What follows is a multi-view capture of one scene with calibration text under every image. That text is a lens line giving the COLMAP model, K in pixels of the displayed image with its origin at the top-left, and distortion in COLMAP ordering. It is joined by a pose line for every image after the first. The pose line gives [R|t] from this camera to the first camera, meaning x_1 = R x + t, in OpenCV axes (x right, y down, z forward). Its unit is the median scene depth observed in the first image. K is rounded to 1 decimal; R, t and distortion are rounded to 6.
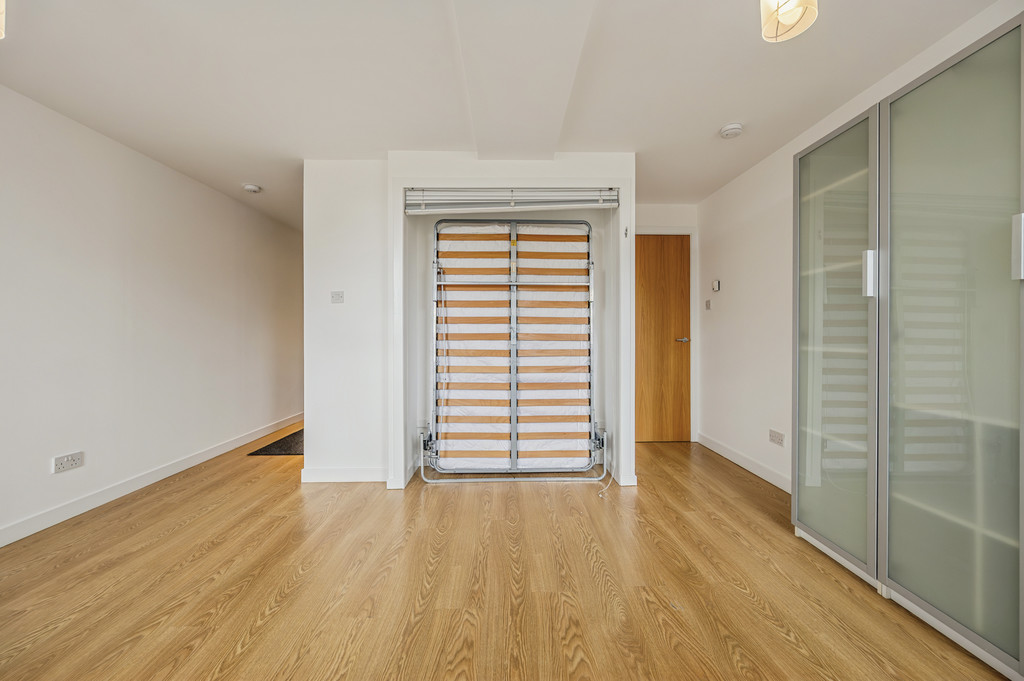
lens RADIAL K [[407.0, 0, 513.1], [0, 407.0, 330.6], [0, 0, 1]] dist [-0.000542, -0.000159]
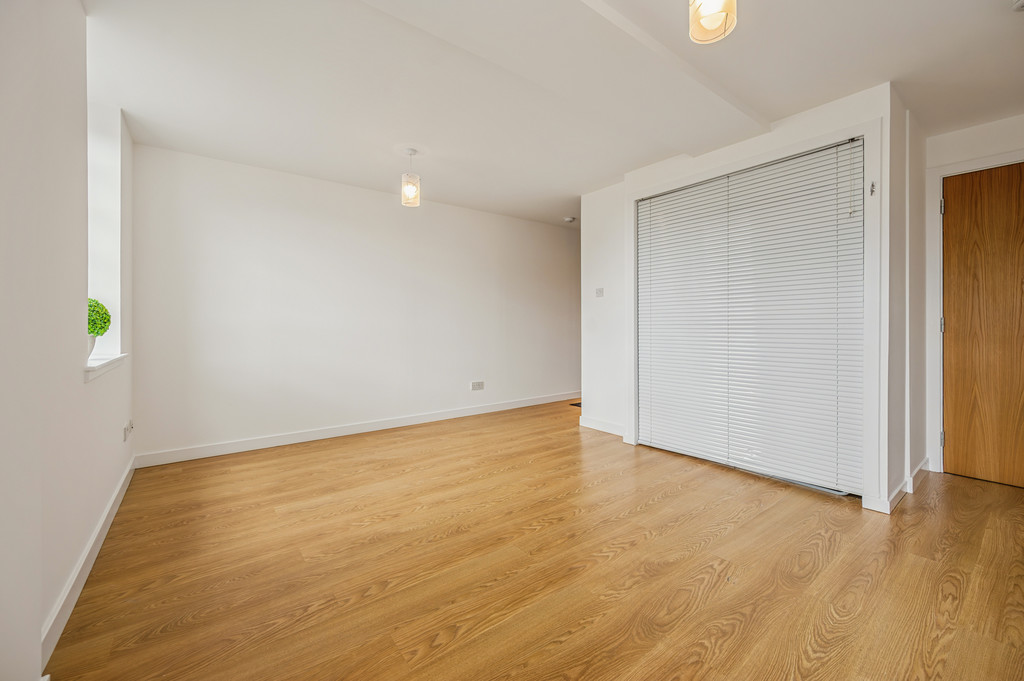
lens RADIAL K [[412.5, 0, 509.1], [0, 412.5, 315.4], [0, 0, 1]] dist [-0.002156, -0.000141]
pose [[0.586119, -0.015045, -0.810085, 0.644805], [0.009800, 0.999886, -0.011479, 0.007524], [0.810165, -0.001210, 0.586200, -0.047670]]
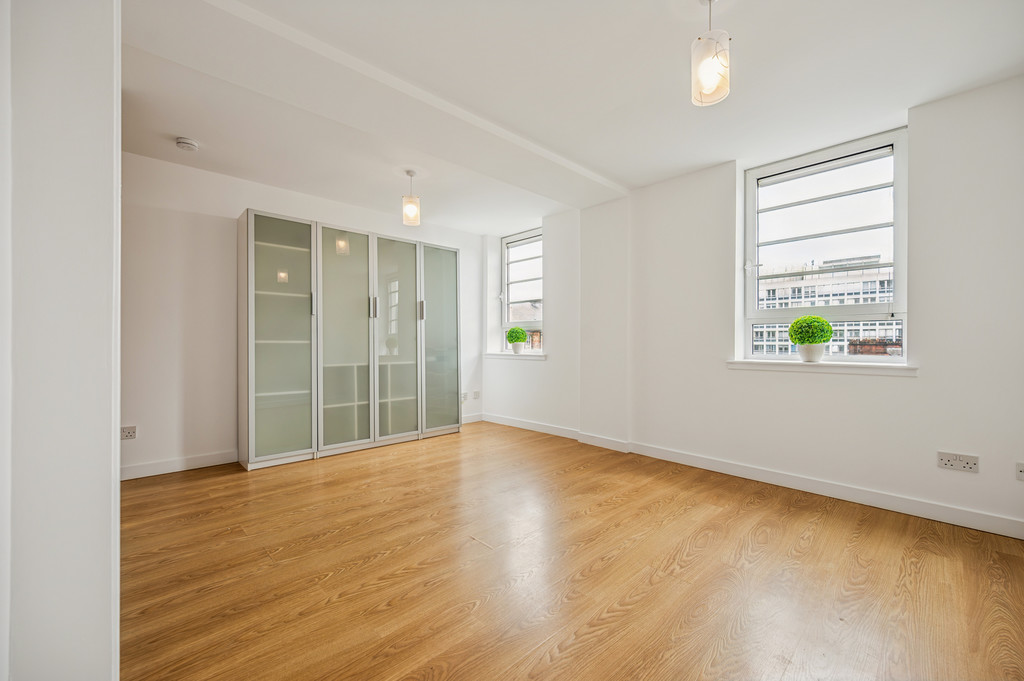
lens RADIAL K [[403.2, 0, 512.0], [0, 403.2, 340.5], [0, 0, 1]] dist [-0.000285, -0.000032]
pose [[-0.678858, 0.006176, 0.734243, -0.946517], [-0.009179, 0.999815, -0.016897, 0.050238], [-0.734212, -0.018210, -0.678676, 1.219122]]
